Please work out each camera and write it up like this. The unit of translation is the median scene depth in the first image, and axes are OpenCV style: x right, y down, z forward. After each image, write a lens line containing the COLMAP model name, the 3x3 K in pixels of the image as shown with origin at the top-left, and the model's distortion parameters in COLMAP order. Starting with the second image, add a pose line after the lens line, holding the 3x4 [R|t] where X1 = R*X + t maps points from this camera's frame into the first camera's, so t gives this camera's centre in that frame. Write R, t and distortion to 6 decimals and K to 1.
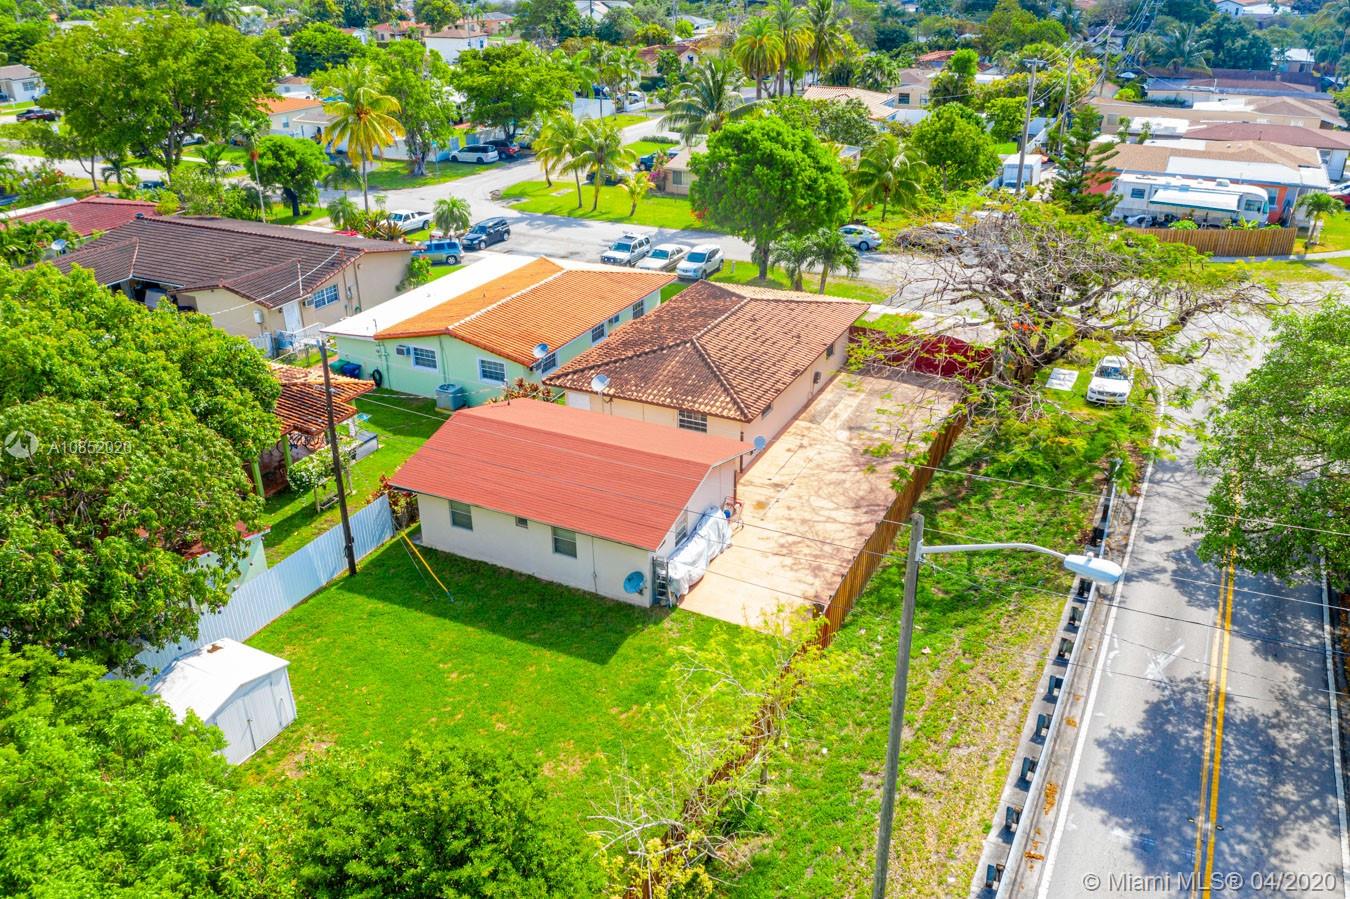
lens RADIAL K [[1073.1, 0, 675.0], [0, 1073.1, 449.5], [0, 0, 1]] dist [-0.013983, -0.008743]
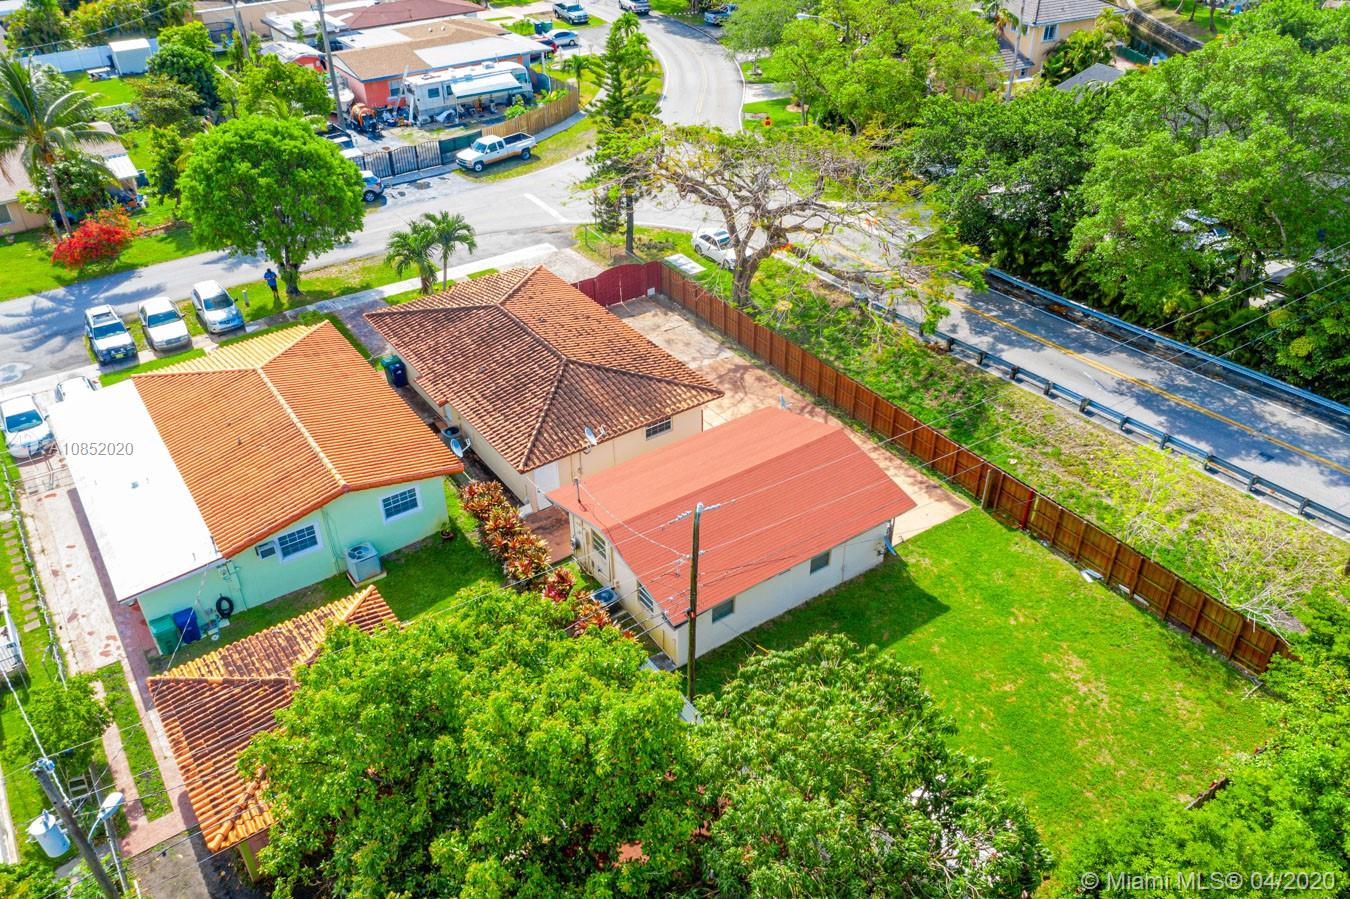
lens RADIAL K [[1073.1, 0, 675.0], [0, 1073.1, 449.5], [0, 0, 1]] dist [-0.013983, -0.008743]
pose [[0.474869, -0.487468, 0.732717, -0.628523], [0.386326, 0.863536, 0.324125, -0.283197], [-0.790729, 0.129151, 0.598388, 0.327271]]
